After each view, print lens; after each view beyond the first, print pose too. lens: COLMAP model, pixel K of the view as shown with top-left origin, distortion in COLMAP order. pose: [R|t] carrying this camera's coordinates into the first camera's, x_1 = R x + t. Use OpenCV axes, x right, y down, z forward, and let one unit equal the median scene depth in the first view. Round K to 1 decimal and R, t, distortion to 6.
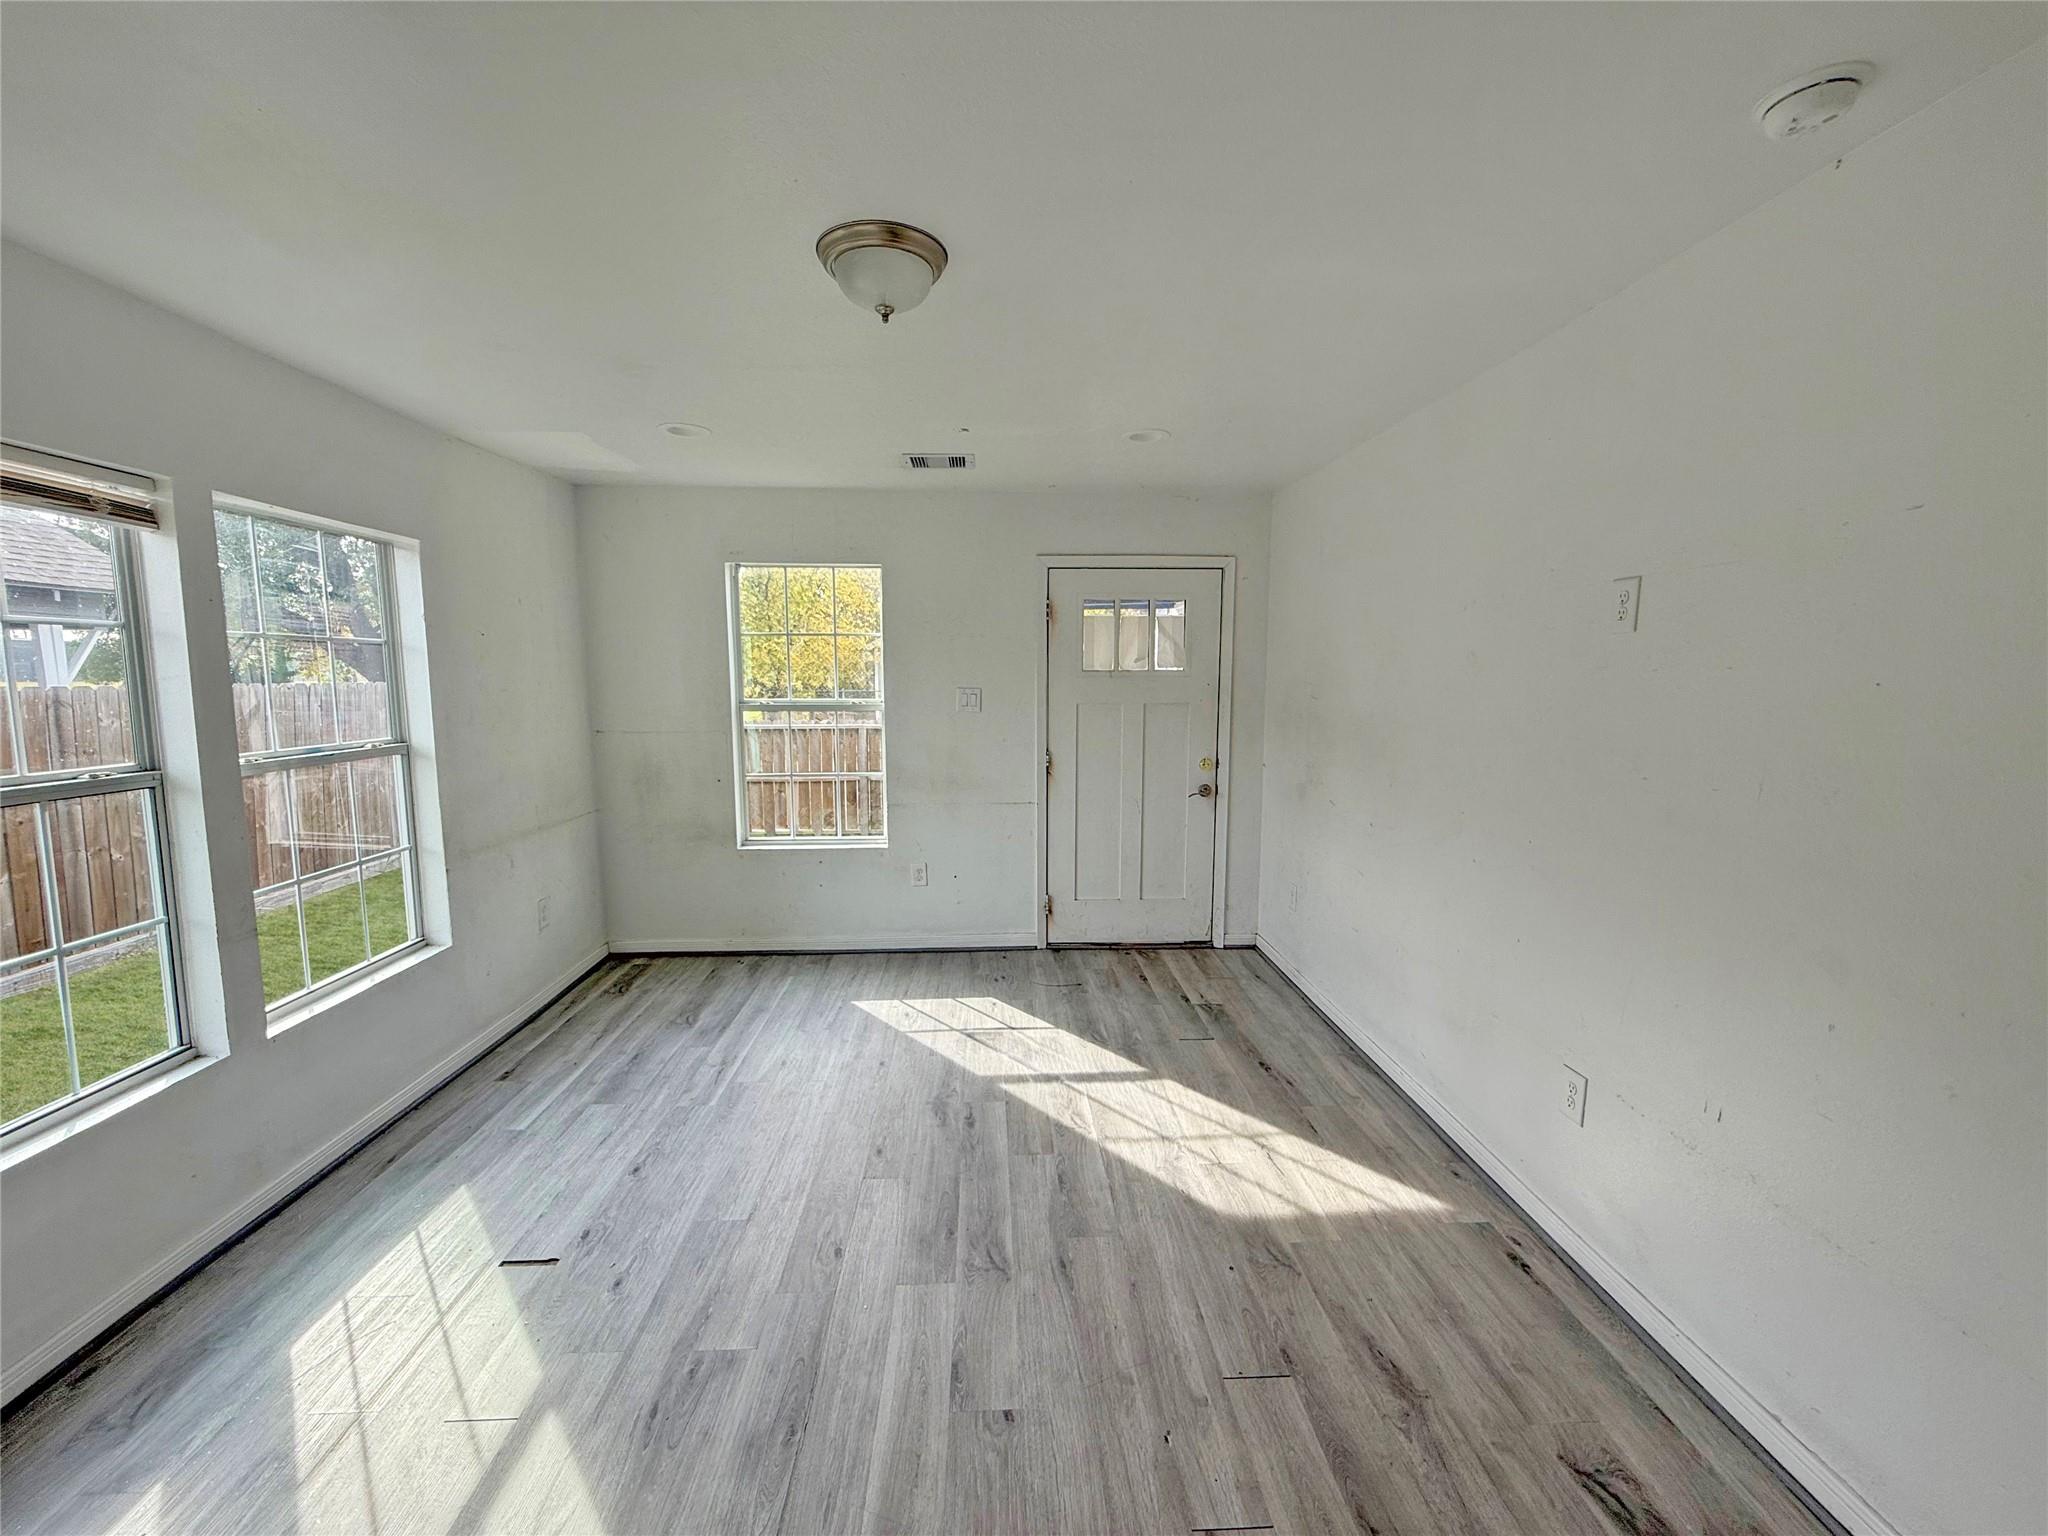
lens RADIAL K [[829.2, 0, 1017.7], [0, 829.2, 770.6], [0, 0, 1]] dist [-0.000868, 0.000302]
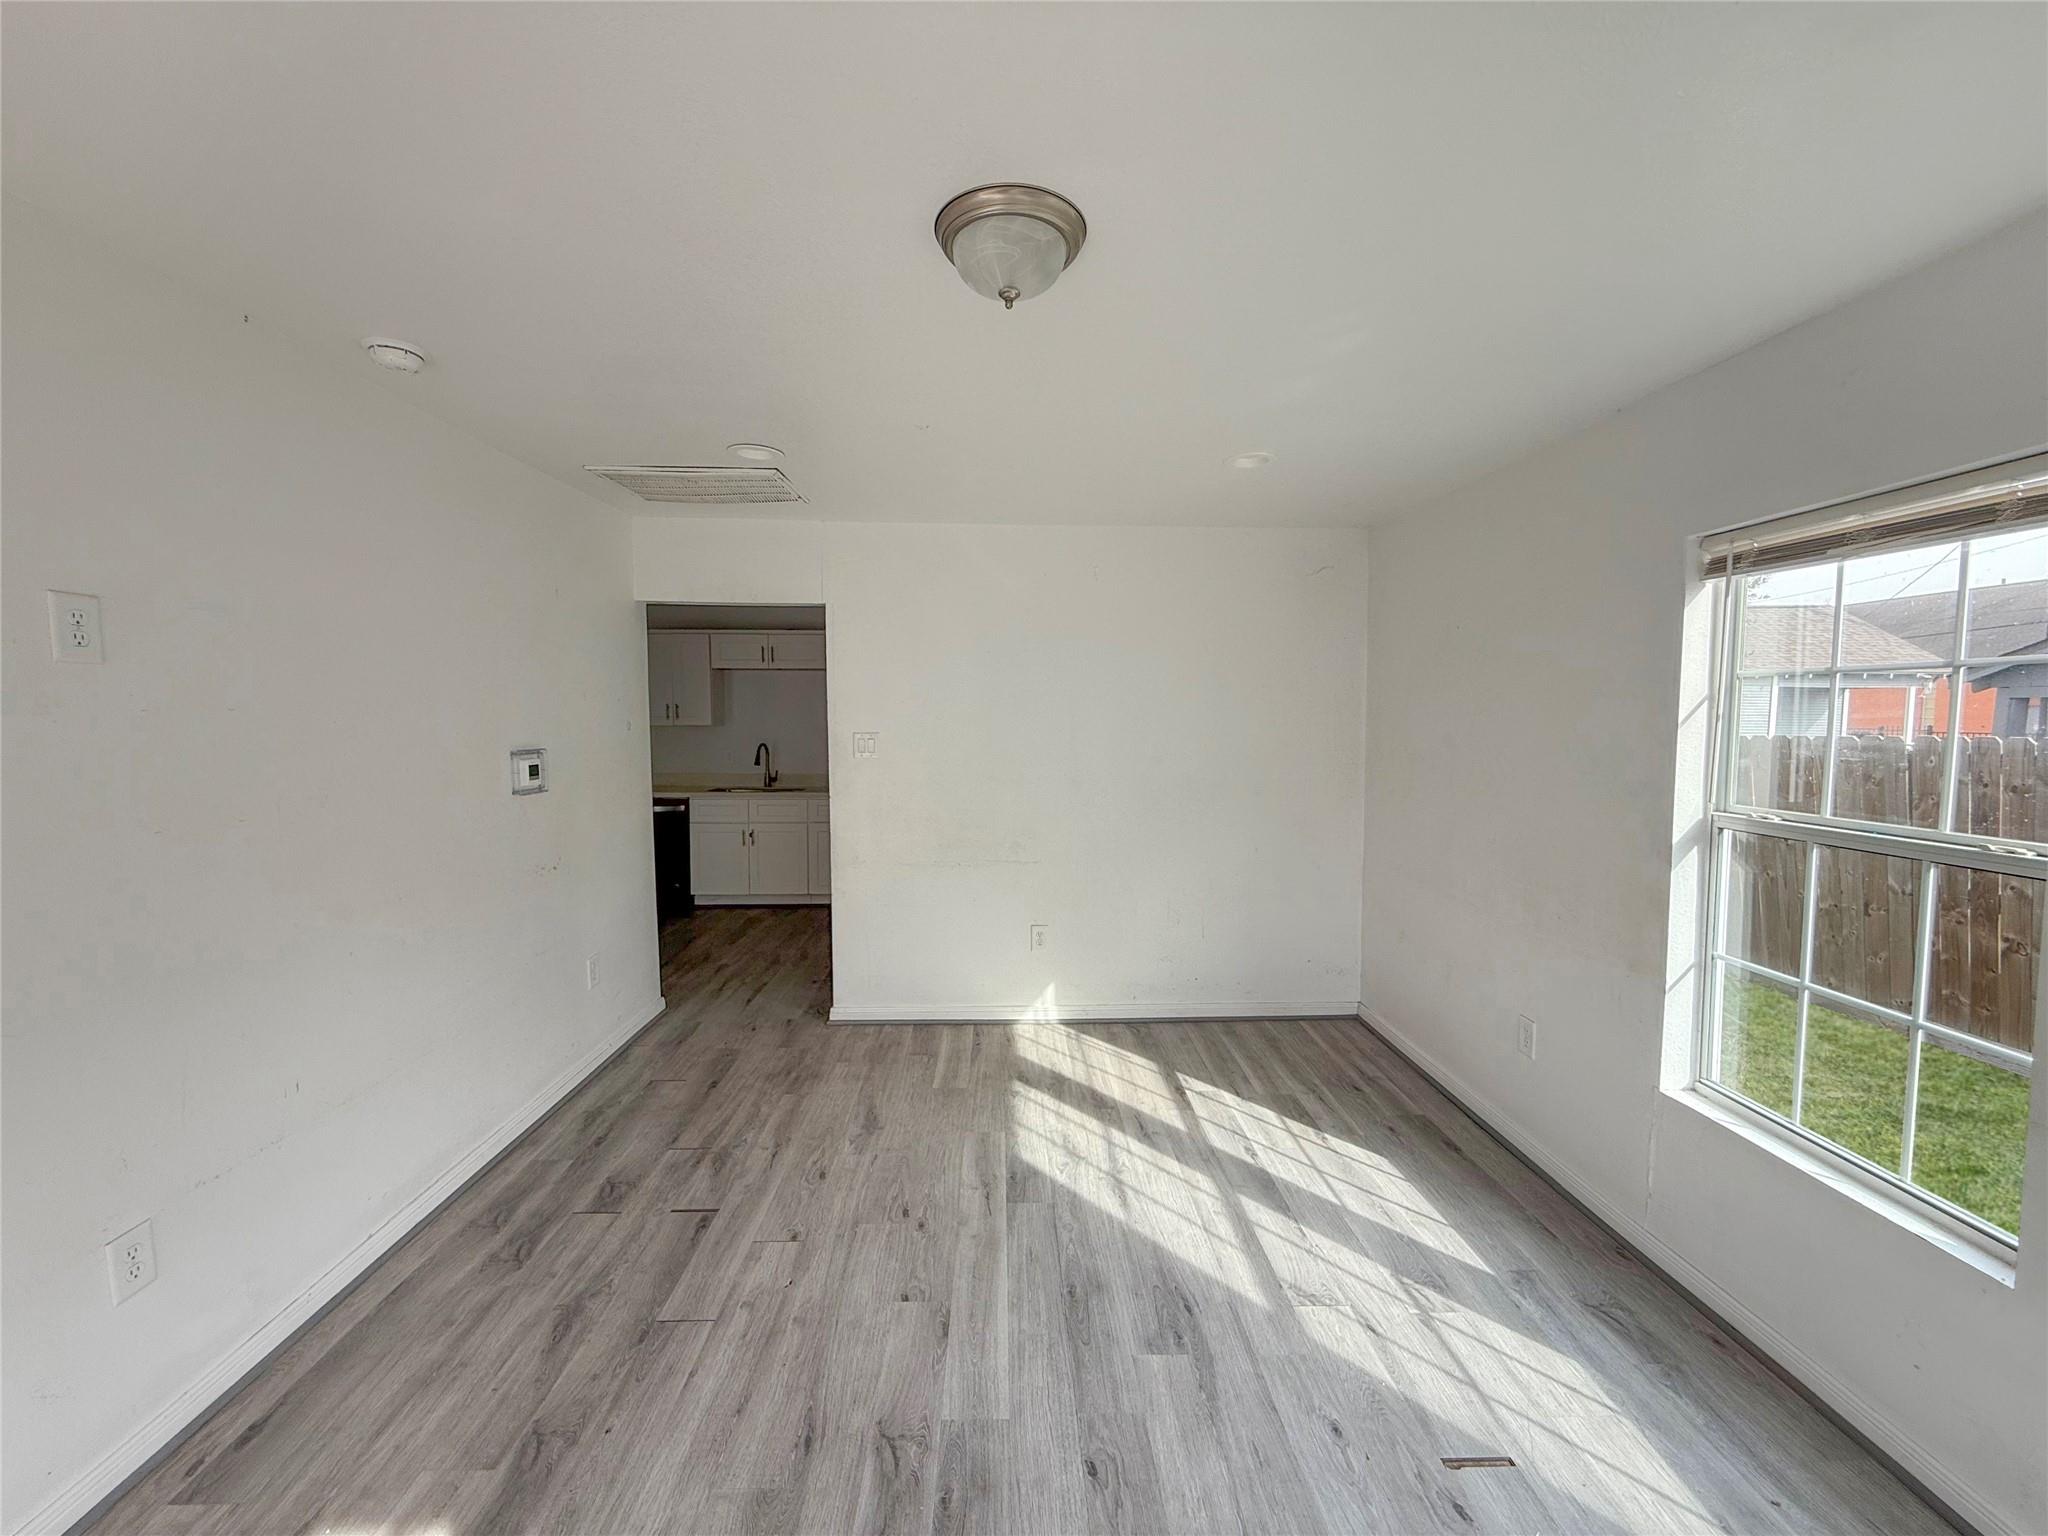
lens RADIAL K [[829.2, 0, 1008.4], [0, 829.2, 784.3], [0, 0, 1]] dist [-0.000868, 0.000302]
pose [[-0.999529, -0.007053, 0.029880, -0.186757], [-0.001110, 0.980919, 0.194415, -0.224408], [-0.030681, 0.194290, -0.980464, 1.932175]]
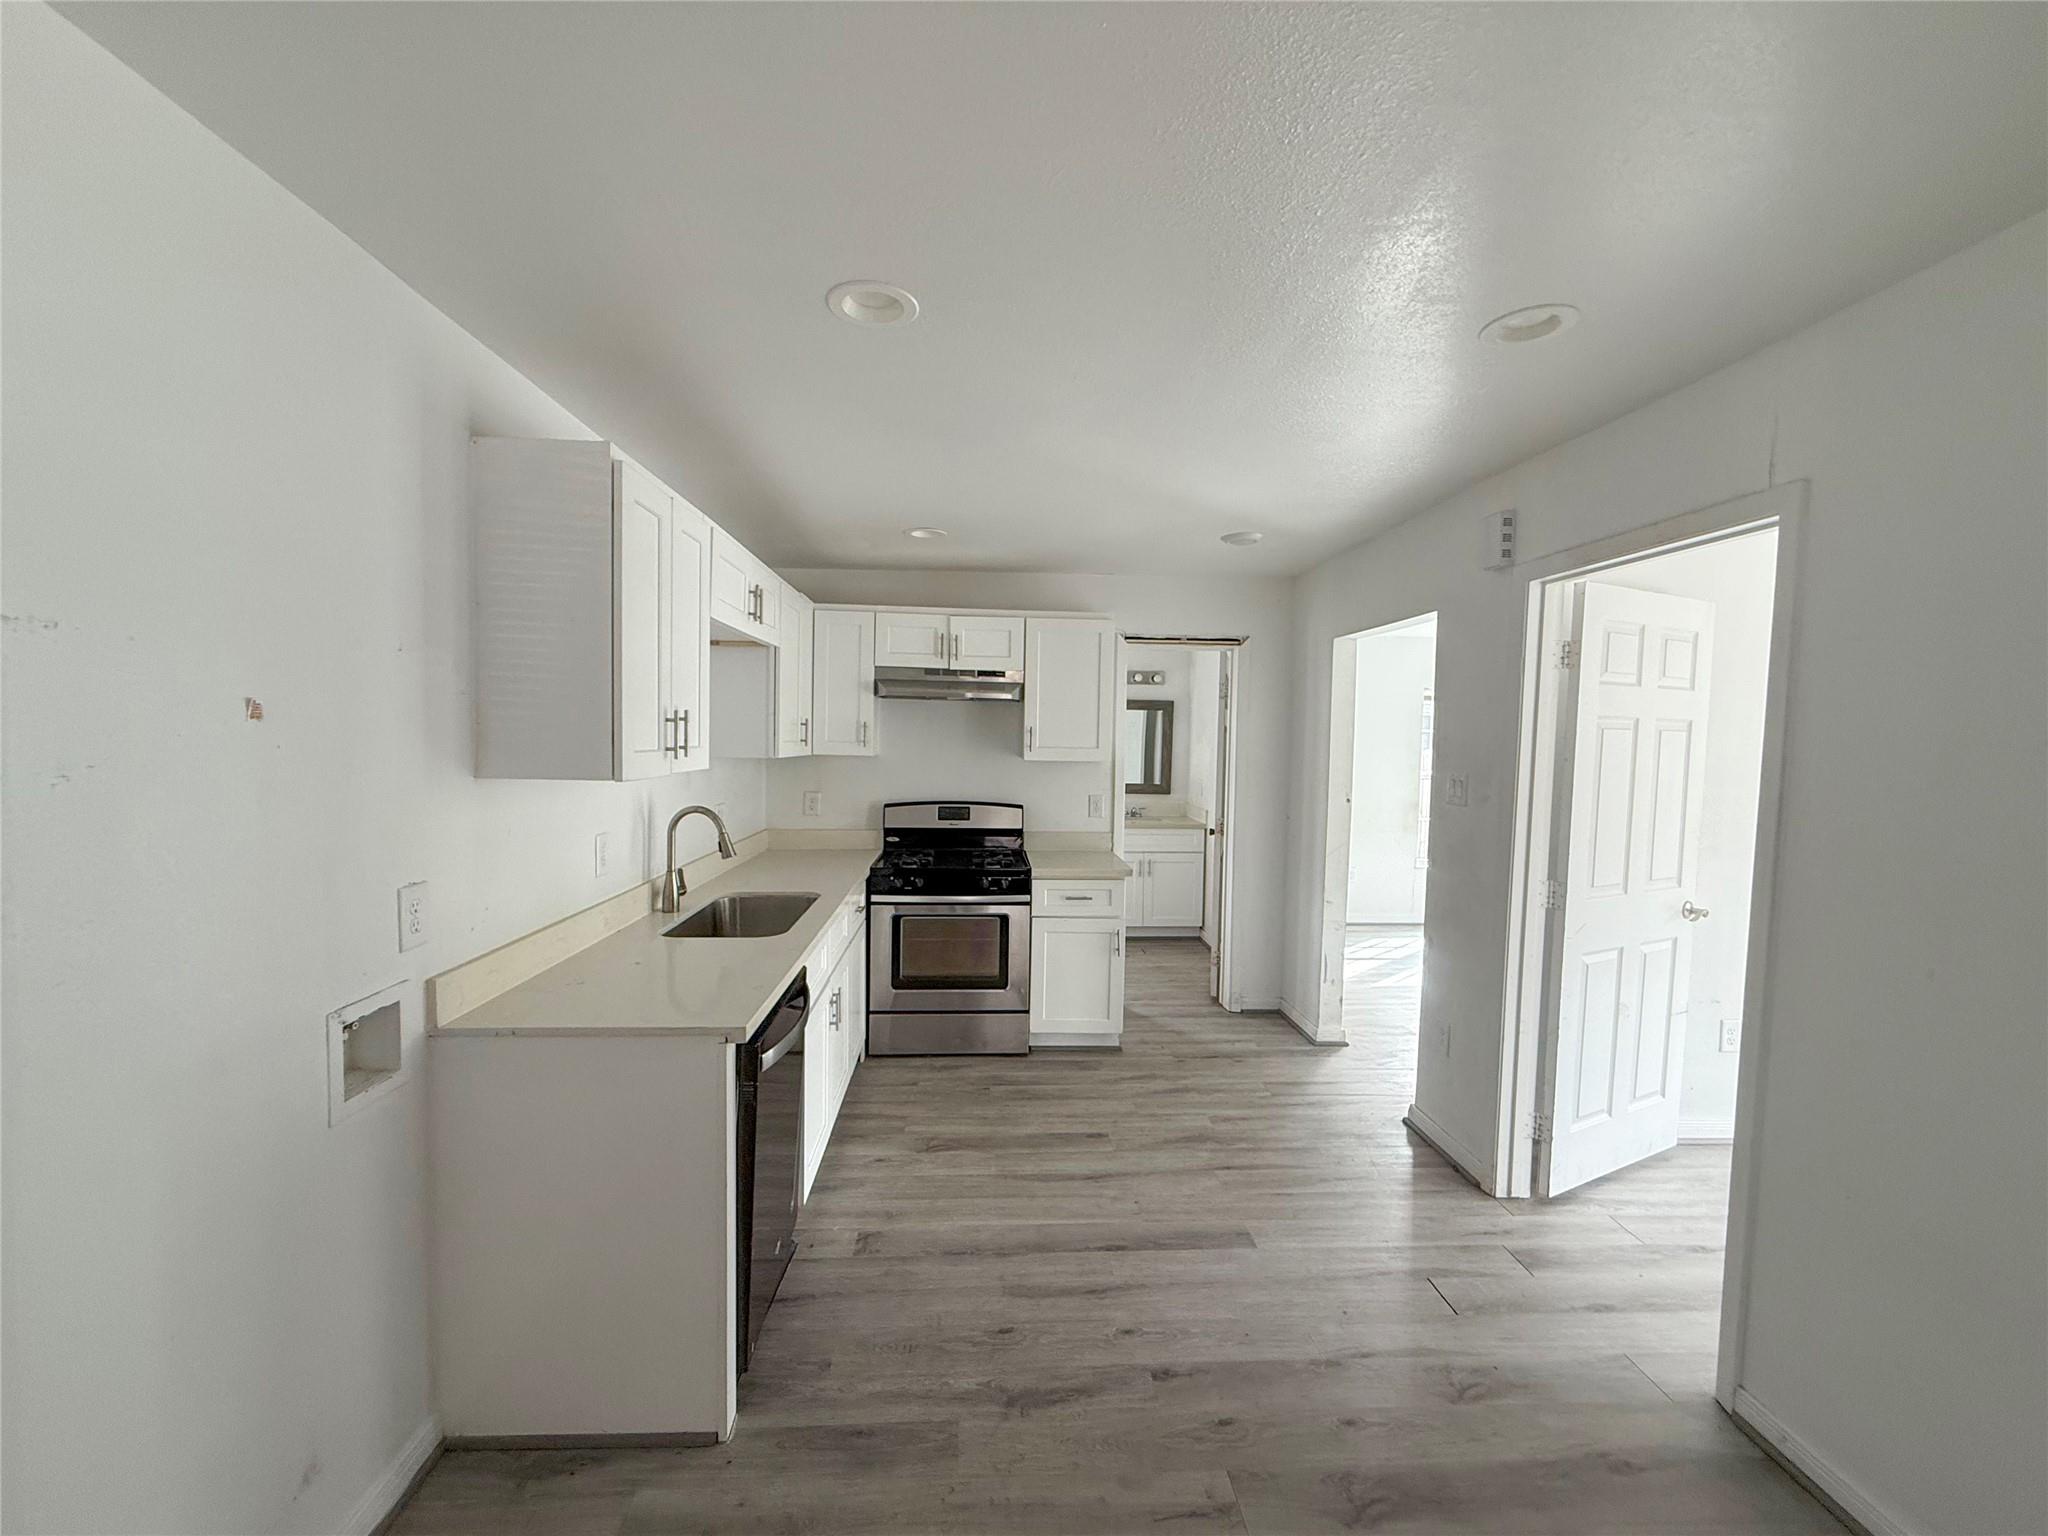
lens RADIAL K [[829.2, 0, 1025.1], [0, 829.2, 770.7], [0, 0, 1]] dist [-0.000868, 0.000302]
pose [[0.023192, 0.045419, -0.998699, 2.640674], [-0.134332, 0.990050, 0.041906, 0.112634], [0.990665, 0.133185, 0.029063, -1.206286]]
